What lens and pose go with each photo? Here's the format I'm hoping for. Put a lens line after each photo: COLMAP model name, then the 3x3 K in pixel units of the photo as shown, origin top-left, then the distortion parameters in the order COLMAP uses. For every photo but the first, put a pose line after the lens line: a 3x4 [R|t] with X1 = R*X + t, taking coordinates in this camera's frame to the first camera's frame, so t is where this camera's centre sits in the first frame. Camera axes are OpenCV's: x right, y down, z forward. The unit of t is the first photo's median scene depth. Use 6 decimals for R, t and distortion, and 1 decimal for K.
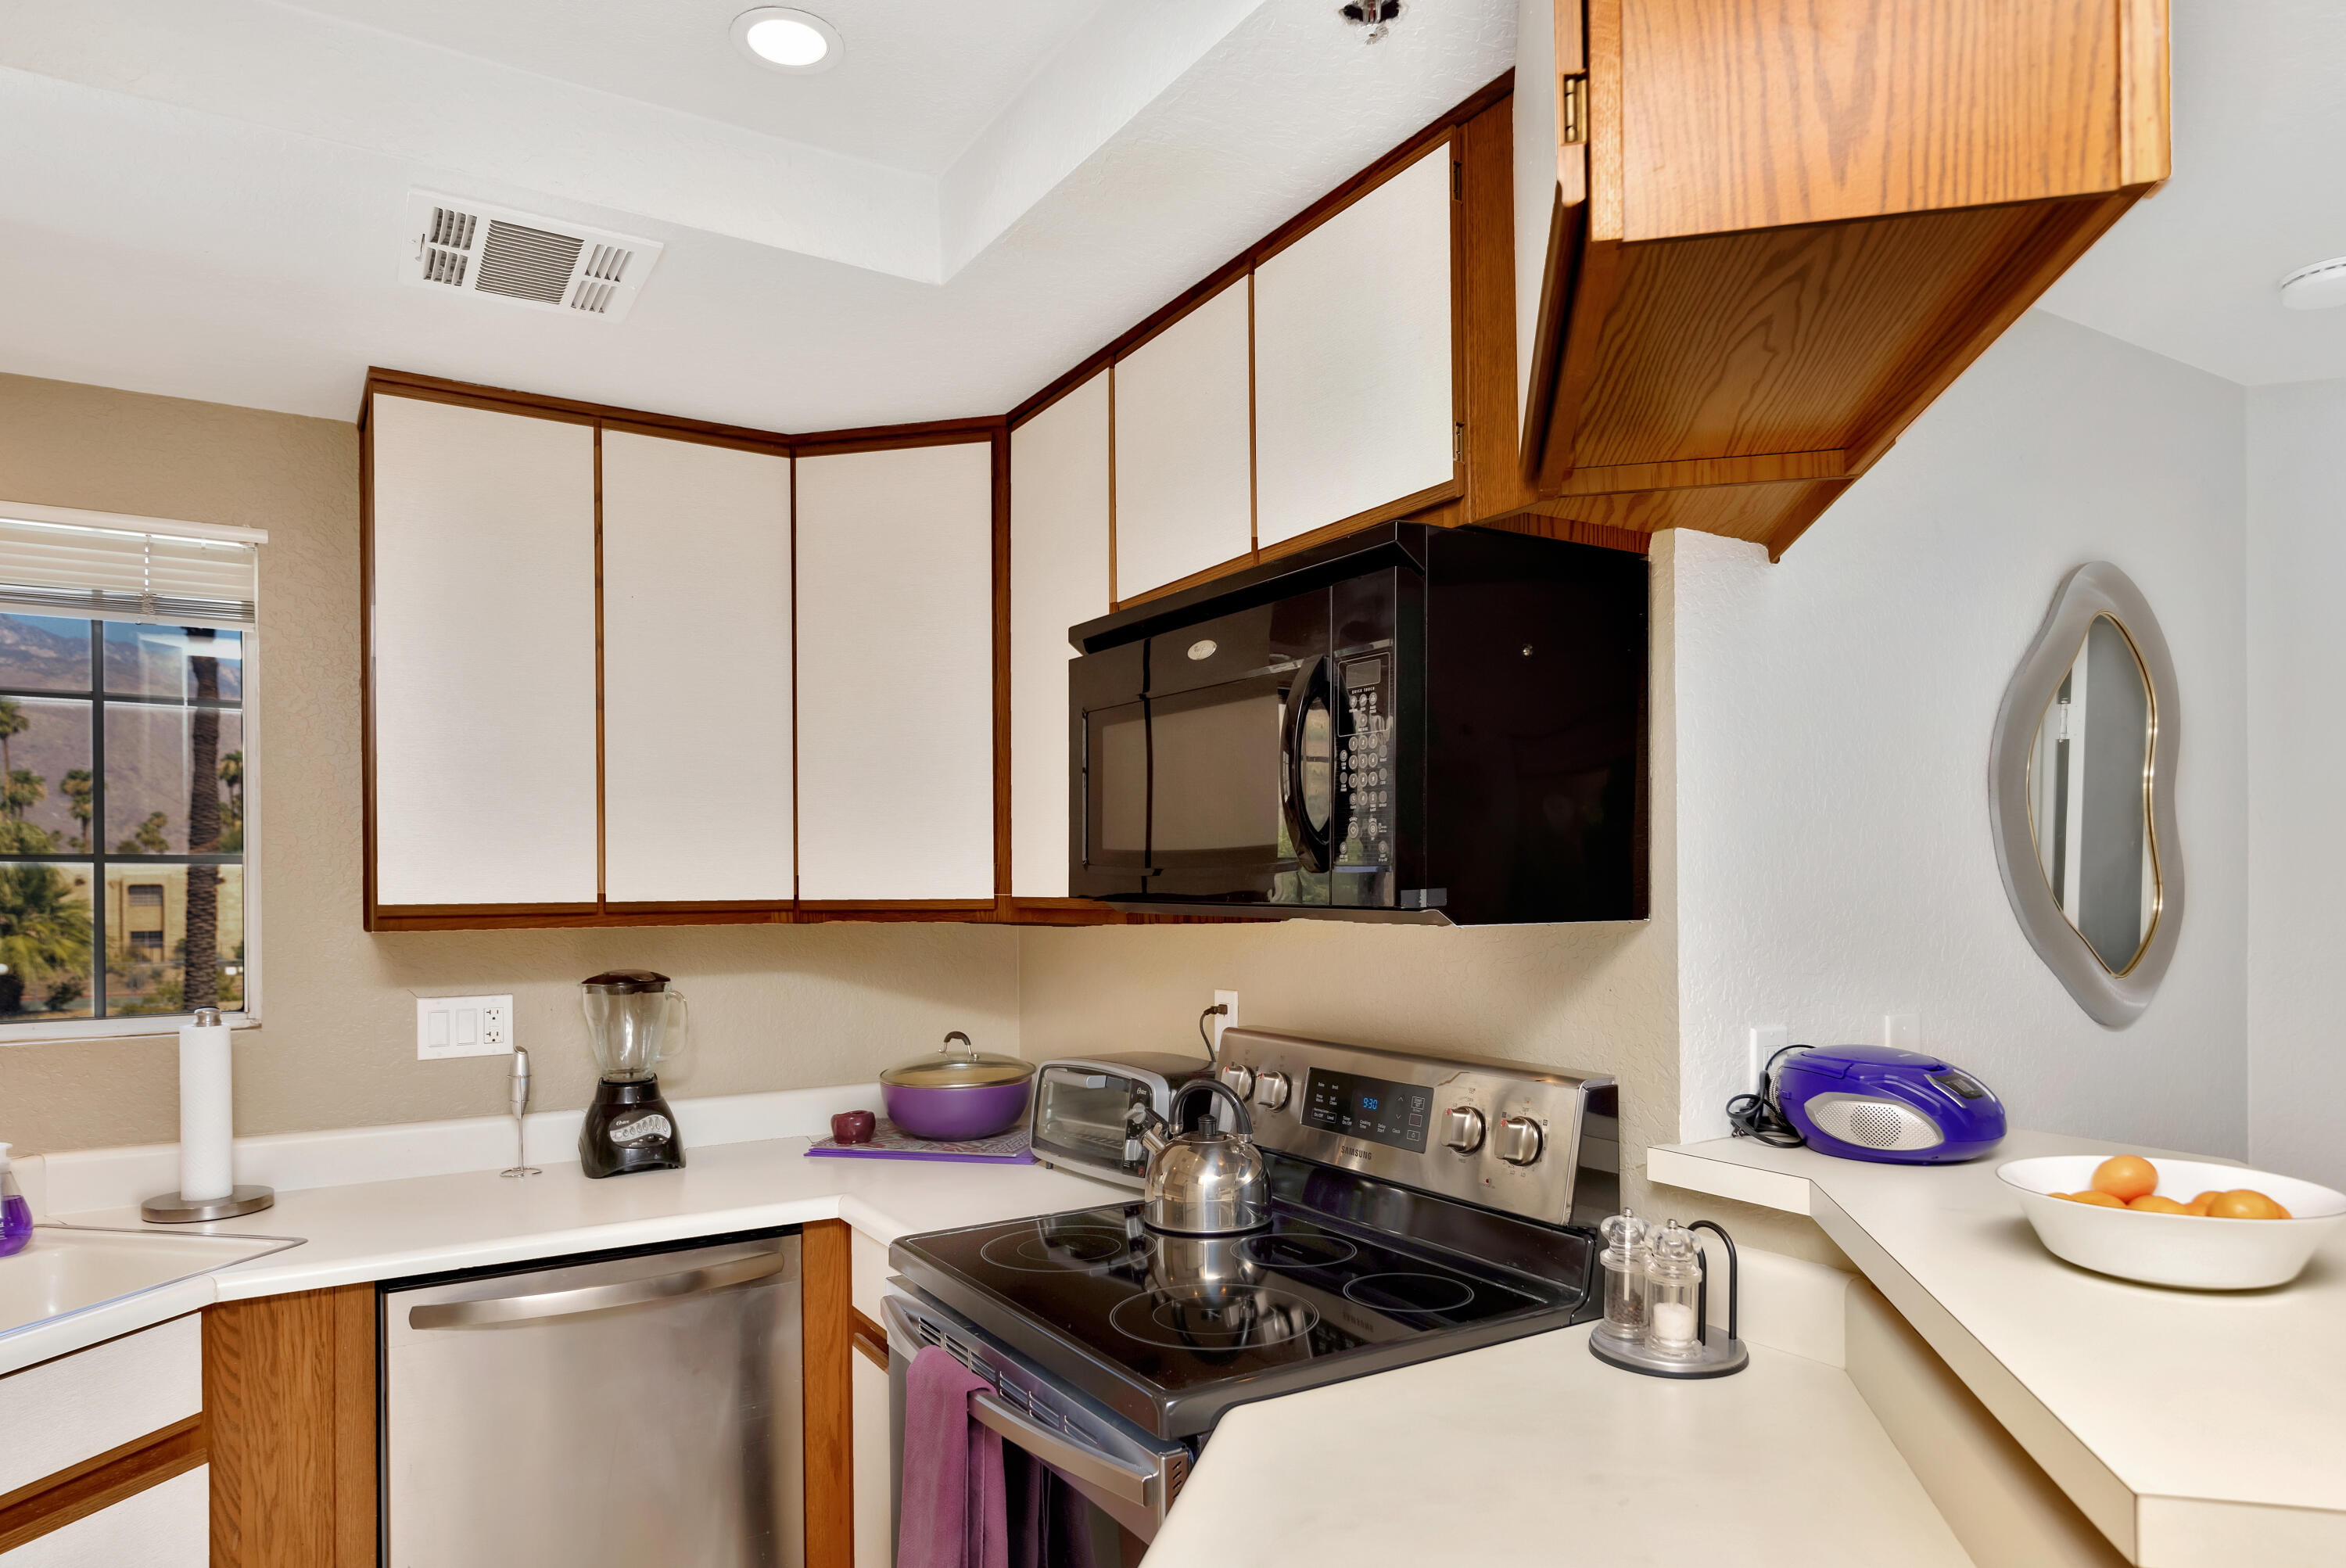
lens RADIAL K [[1385.8, 0, 1176.6], [0, 1385.8, 882.3], [0, 0, 1]] dist [0.000175, -0.002204]
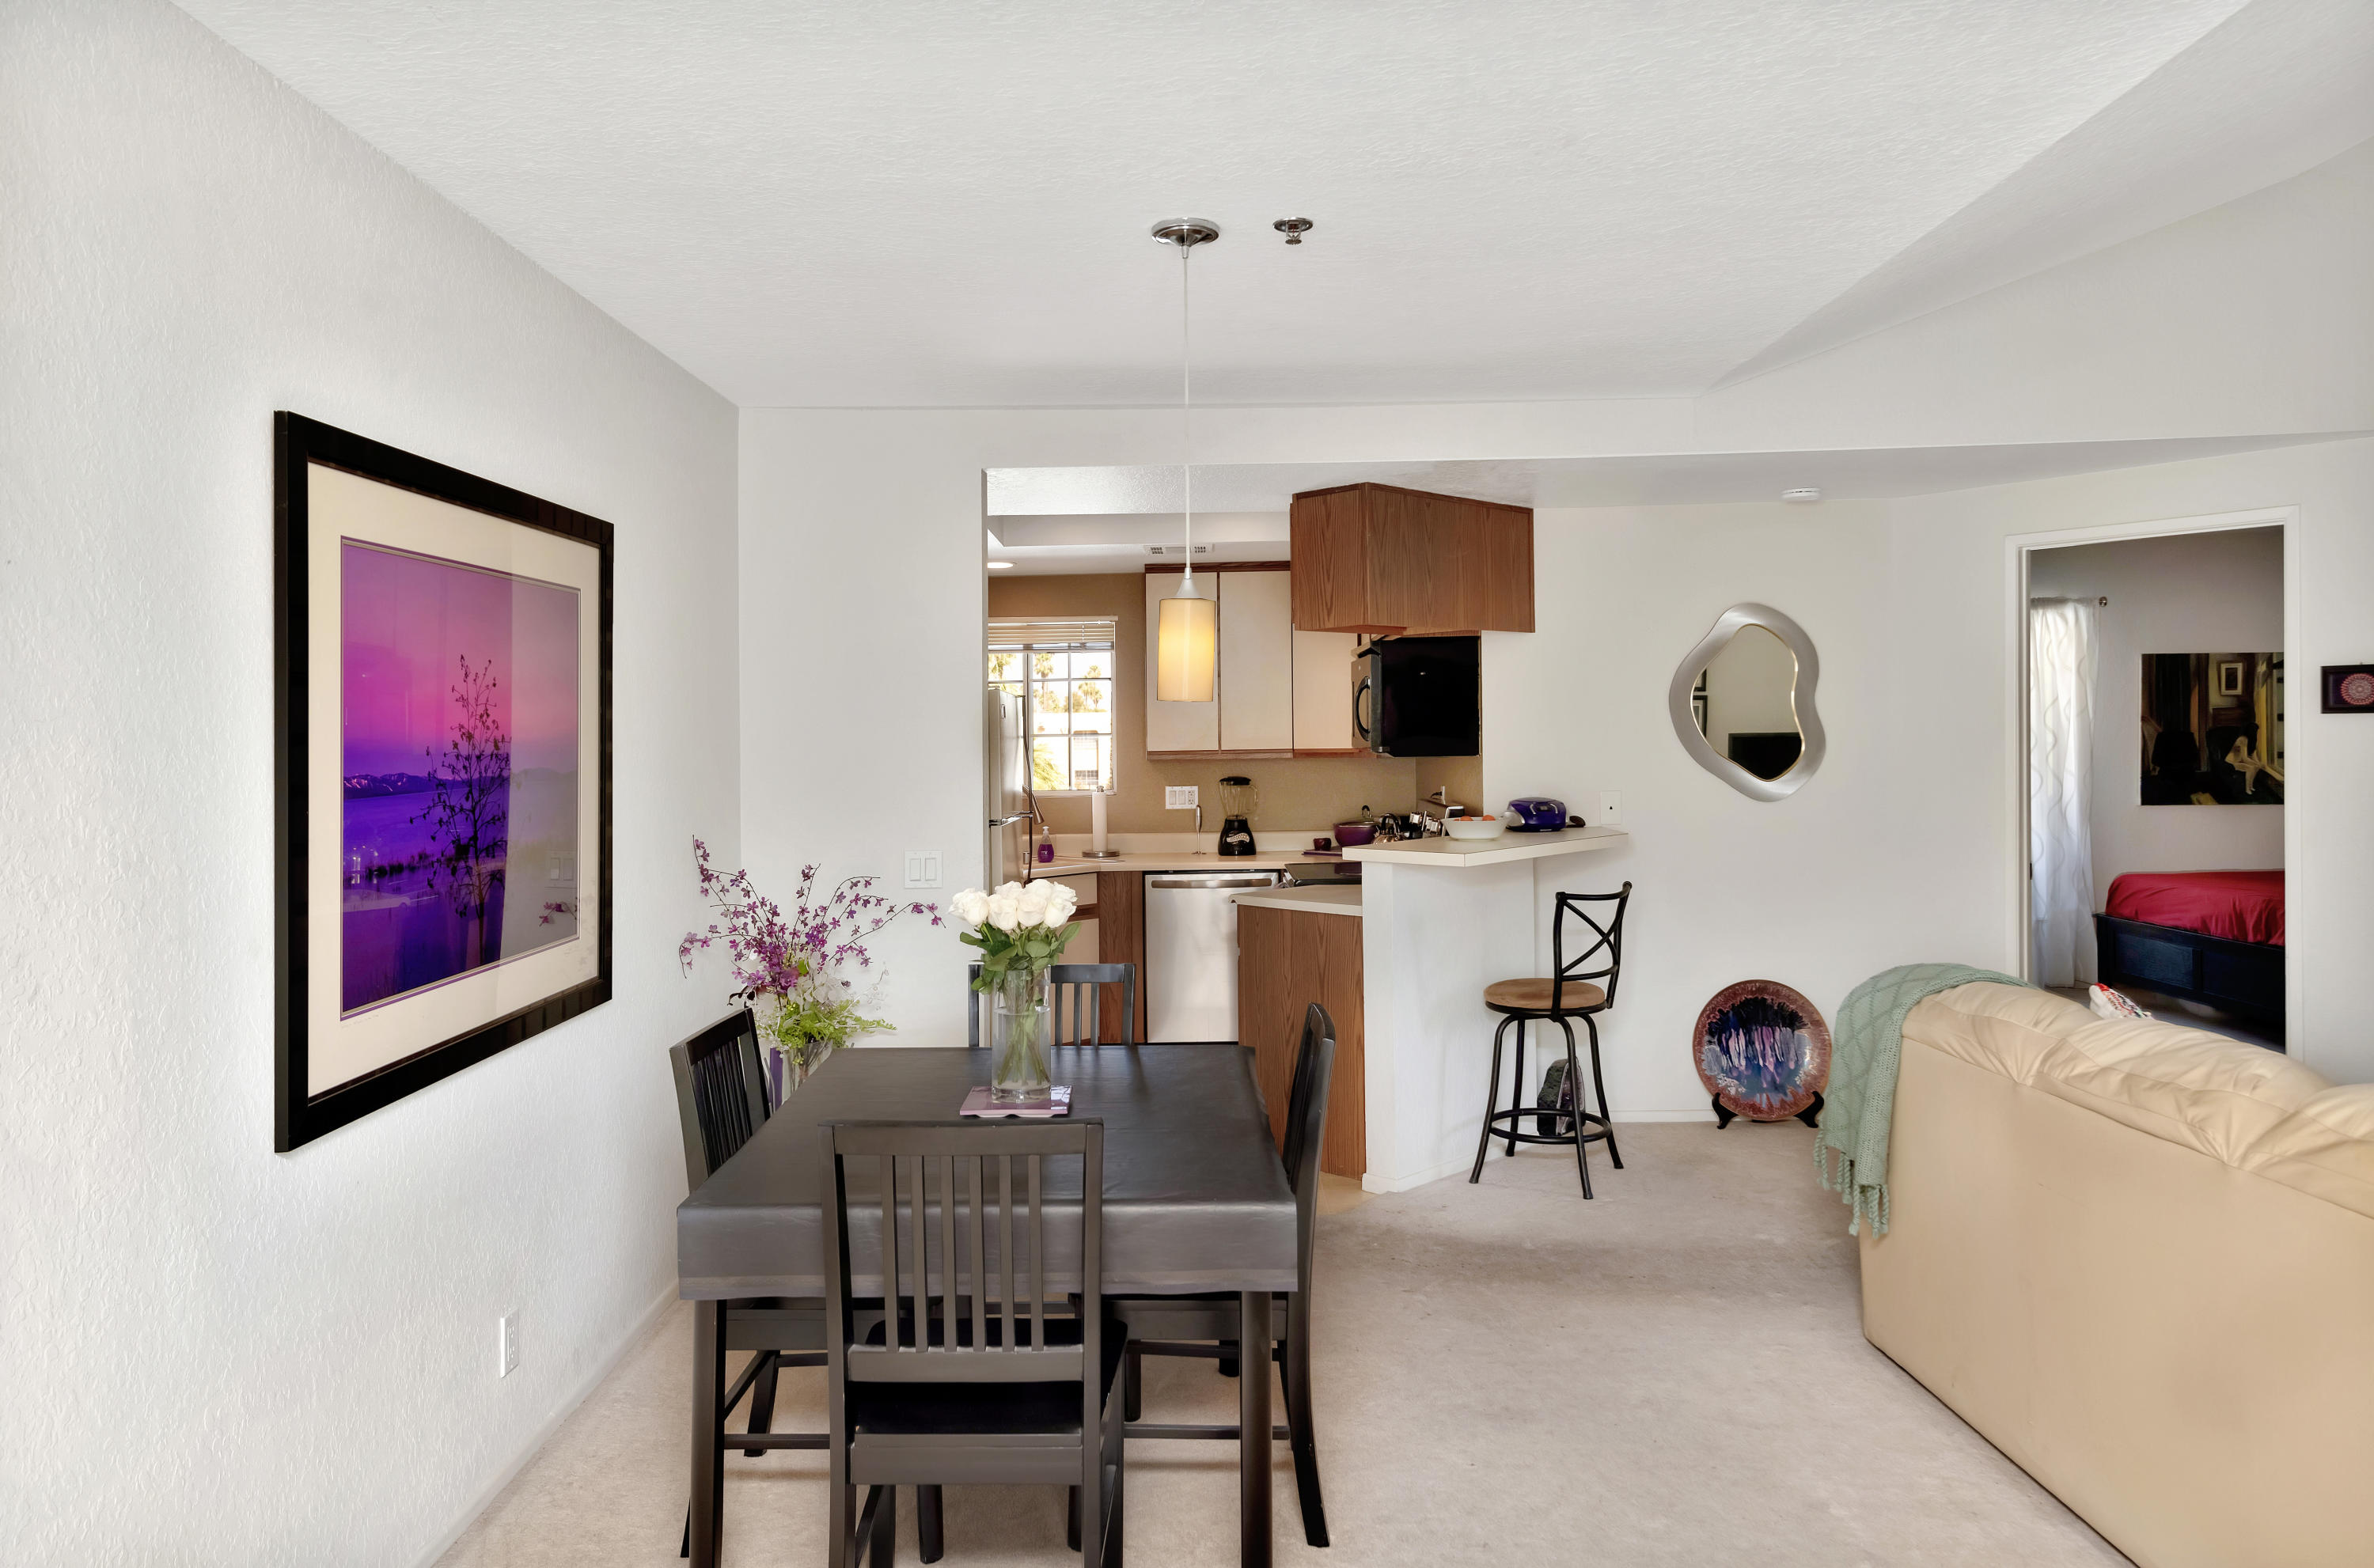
lens RADIAL K [[1567.1, 0, 1190.3], [0, 1567.1, 722.7], [0, 0, 1]] dist [-0.002159, -0.002065]
pose [[0.839143, -0.008263, -0.543848, 1.261471], [0.007590, 0.999965, -0.003482, -0.030396], [0.543857, -0.001206, 0.839177, -1.672961]]
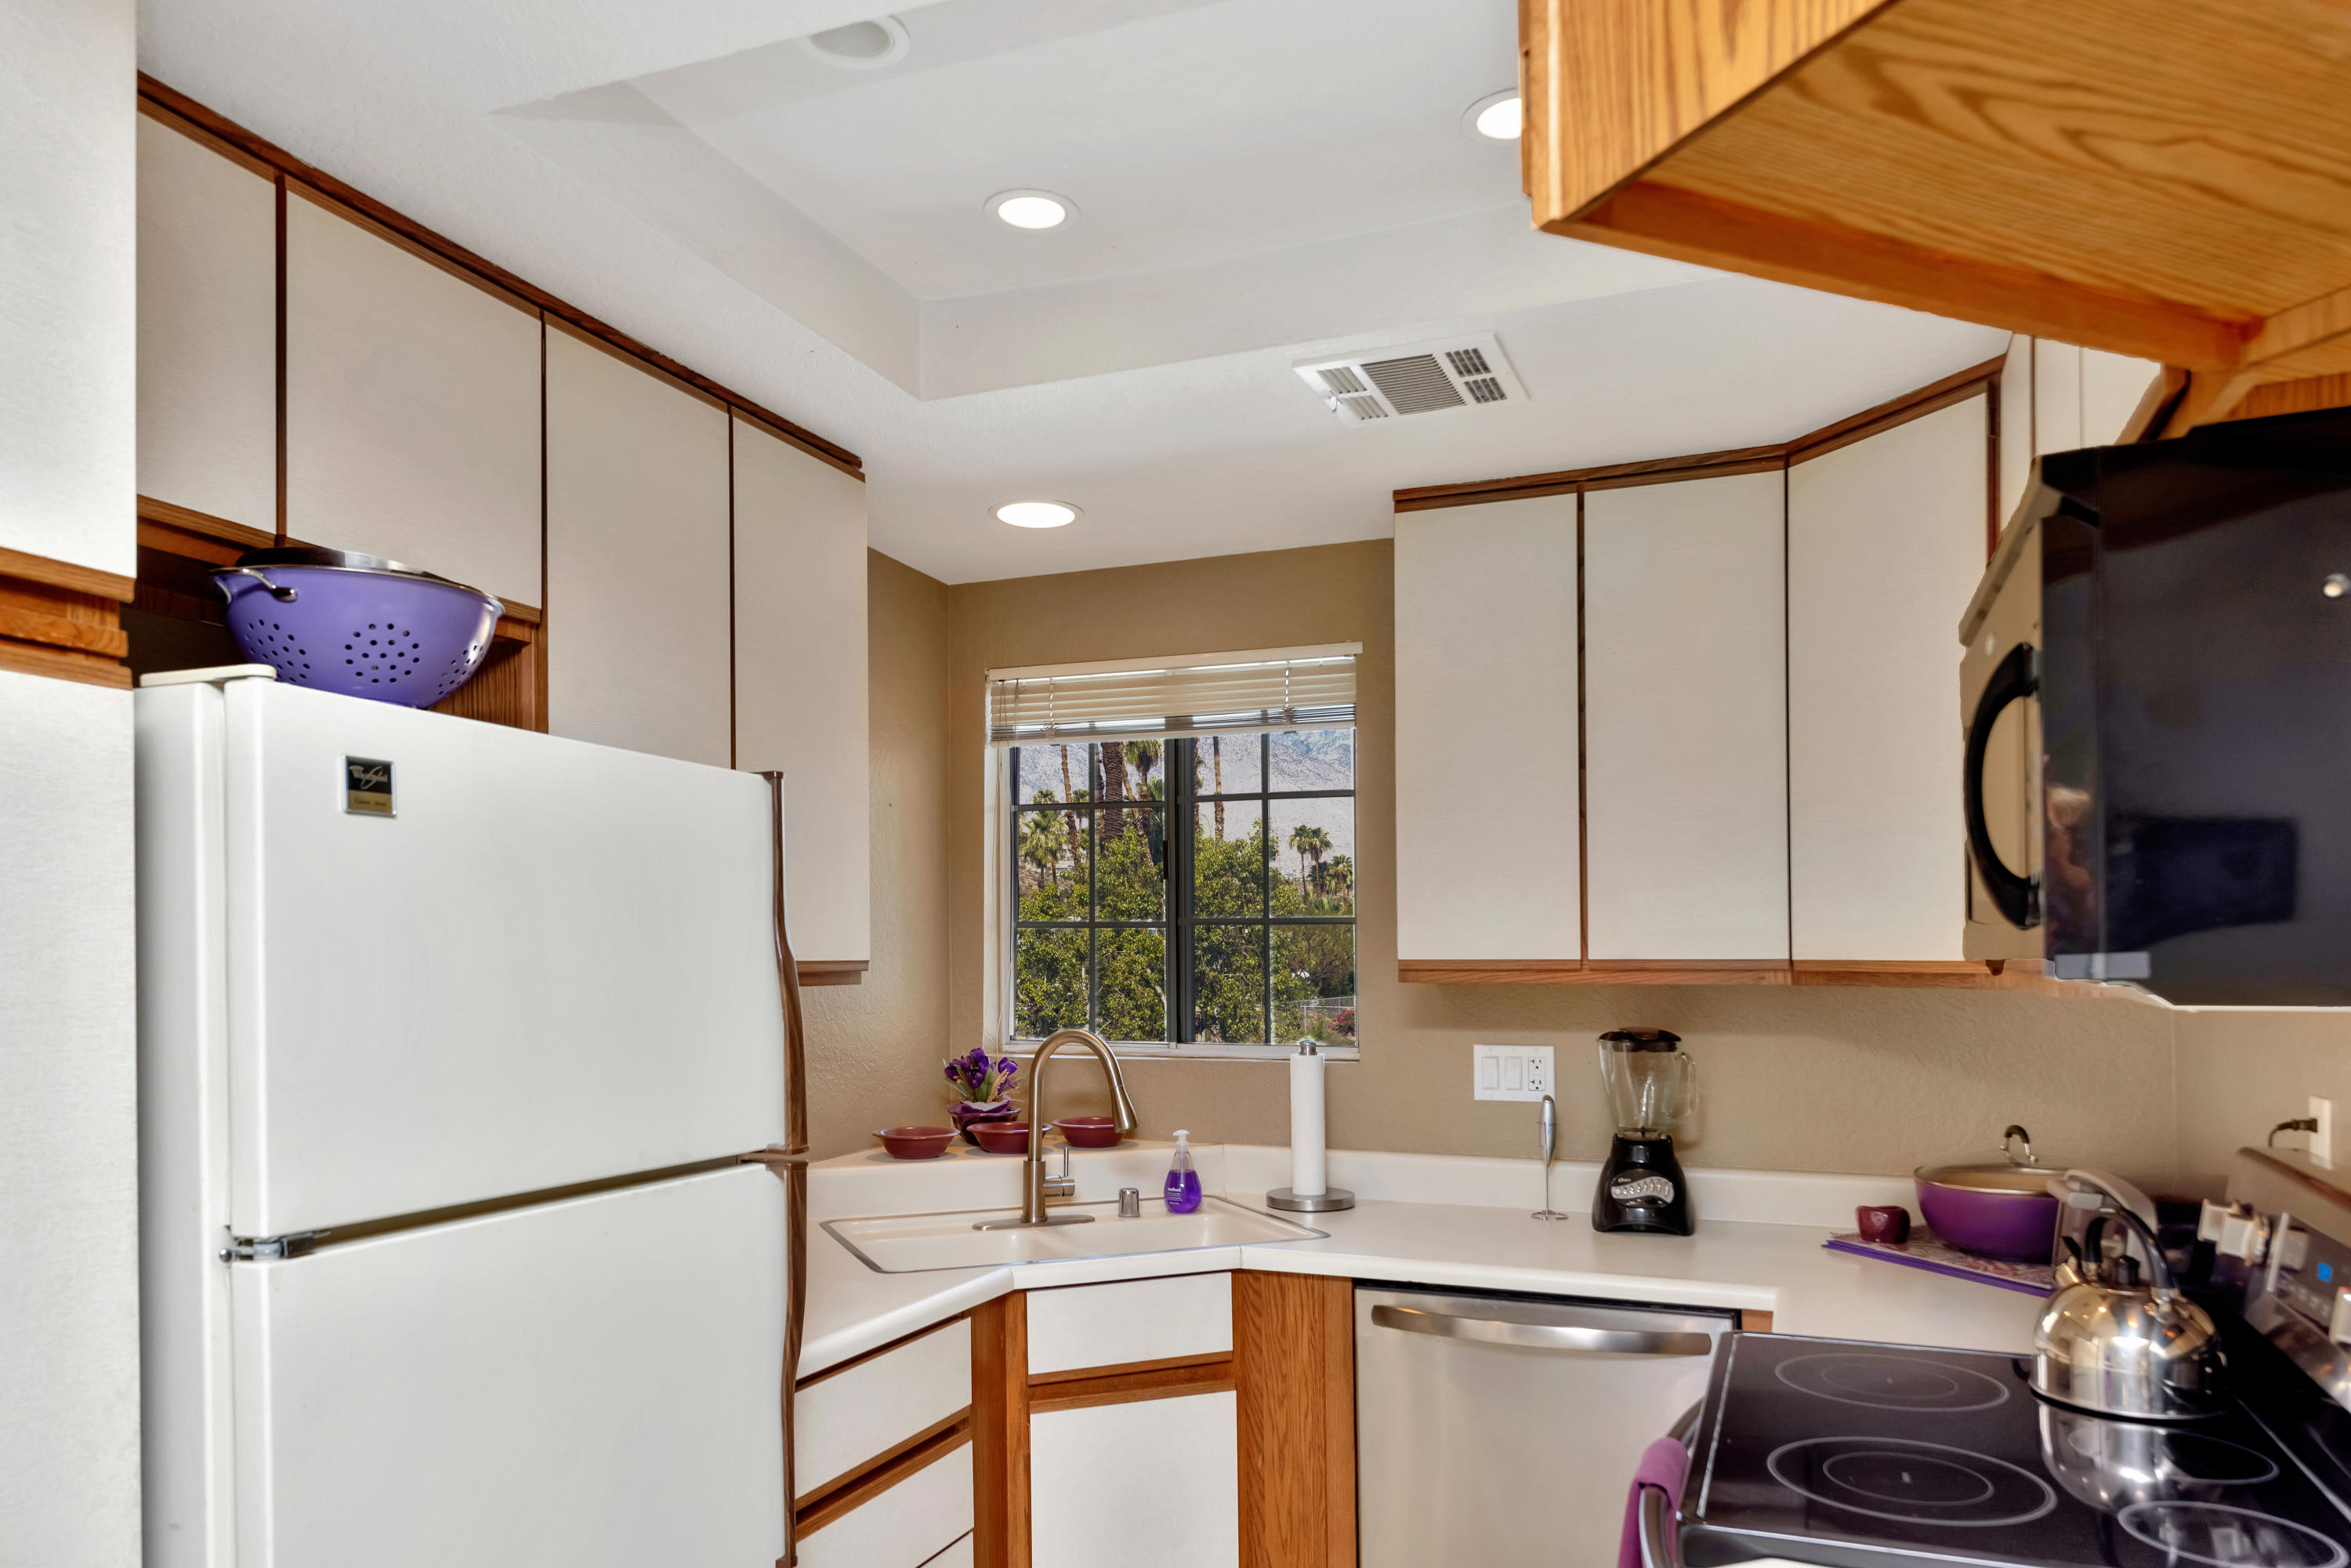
lens RADIAL K [[1590.2, 0, 1168.4], [0, 1590.2, 946.2], [0, 0, 1]] dist [0.002868, -0.000479]
pose [[0.575454, 0.006071, -0.817812, 0.385956], [-0.000754, 0.999976, 0.006893, -0.002780], [0.817834, -0.003350, 0.575445, 0.083201]]
